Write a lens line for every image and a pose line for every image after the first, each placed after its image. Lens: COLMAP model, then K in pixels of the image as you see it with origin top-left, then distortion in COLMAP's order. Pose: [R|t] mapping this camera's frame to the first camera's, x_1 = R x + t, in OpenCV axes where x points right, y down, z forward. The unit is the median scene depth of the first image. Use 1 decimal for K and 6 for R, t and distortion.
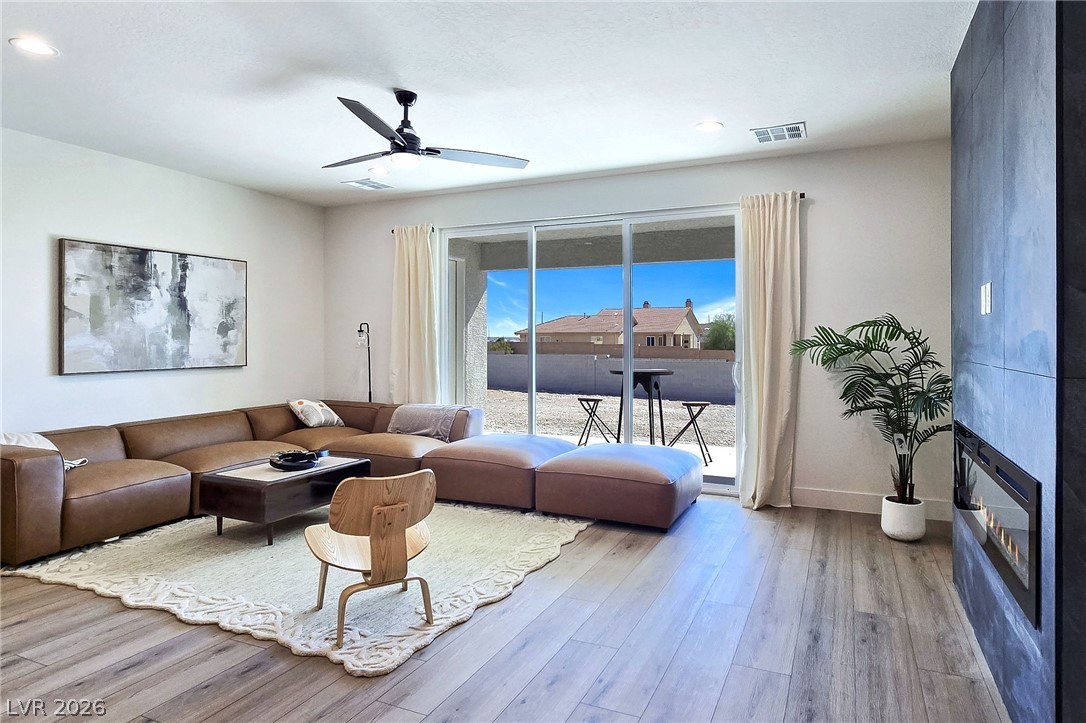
lens RADIAL K [[613.7, 0, 588.5], [0, 613.7, 337.3], [0, 0, 1]] dist [0.002538, -0.008069]
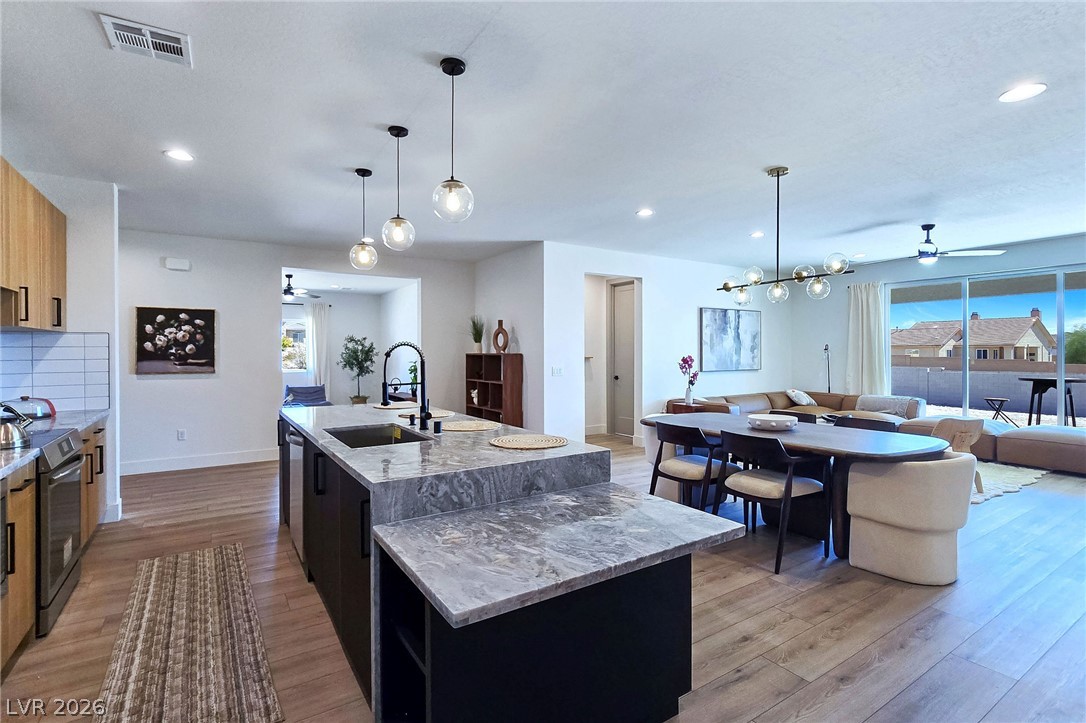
lens RADIAL K [[514.7, 0, 538.9], [0, 514.7, 353.4], [0, 0, 1]] dist [-0.004191, -0.000588]
pose [[0.826607, -0.001132, -0.562778, -0.312955], [0.004203, 0.999983, 0.004162, -0.011448], [0.562764, -0.005806, 0.826597, -0.763331]]
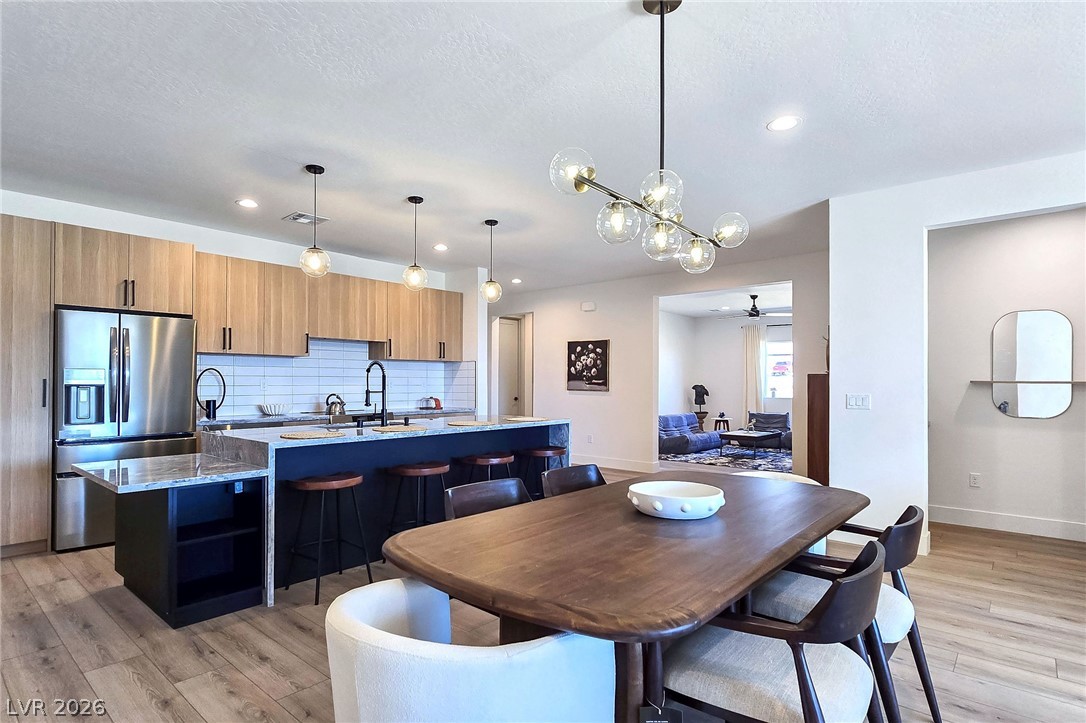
lens RADIAL K [[565.0, 0, 540.1], [0, 565.0, 374.7], [0, 0, 1]] dist [-0.000810, -0.001904]
pose [[-0.311568, -0.011515, -0.950154, 0.011446], [-0.001143, 0.999930, -0.011743, 0.009919], [0.950223, -0.002572, -0.311560, 0.216922]]
